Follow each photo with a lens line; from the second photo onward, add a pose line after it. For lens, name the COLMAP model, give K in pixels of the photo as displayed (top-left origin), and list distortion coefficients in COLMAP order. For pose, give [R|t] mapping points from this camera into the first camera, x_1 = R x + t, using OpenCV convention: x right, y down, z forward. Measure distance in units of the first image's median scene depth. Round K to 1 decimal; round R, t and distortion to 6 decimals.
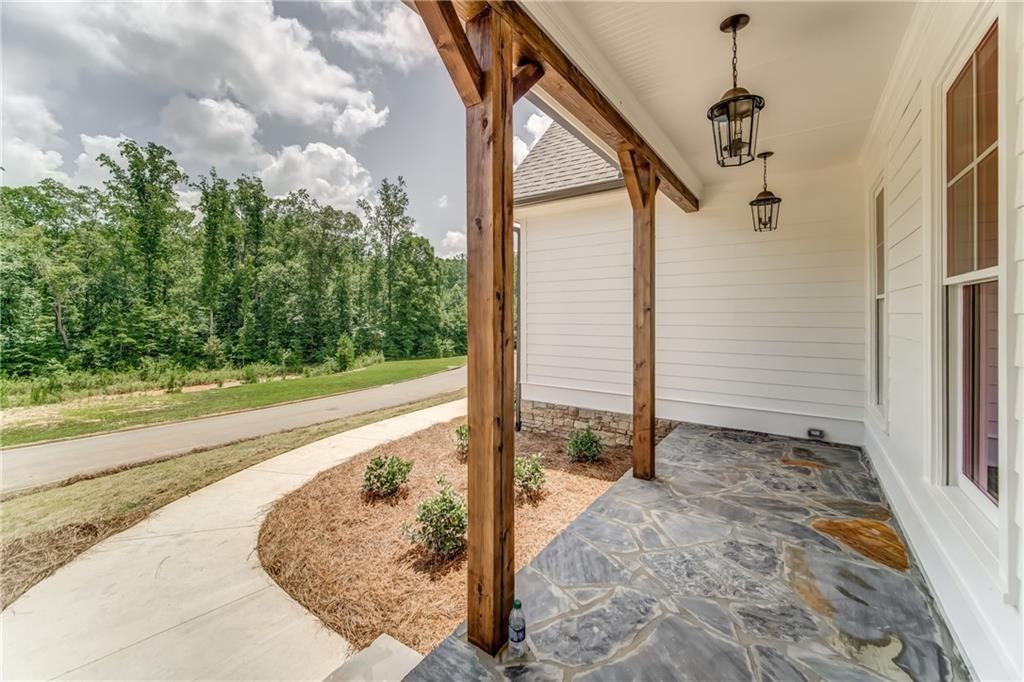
lens RADIAL K [[413.9, 0, 508.1], [0, 413.9, 312.1], [0, 0, 1]] dist [0.001414, 0.000167]
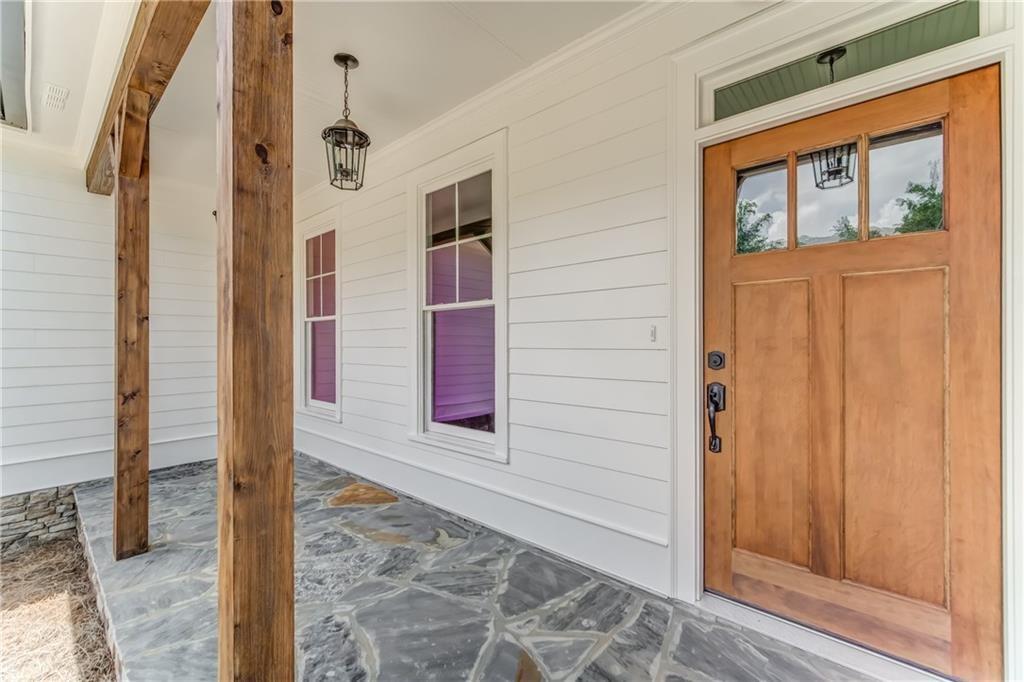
lens RADIAL K [[422.4, 0, 512.0], [0, 422.4, 337.4], [0, 0, 1]] dist [0.000795, -0.000014]
pose [[0.109800, 0.014835, 0.993843, -0.489817], [-0.000521, 0.999889, -0.014868, 0.056533], [-0.993954, 0.001115, 0.109796, 0.402083]]
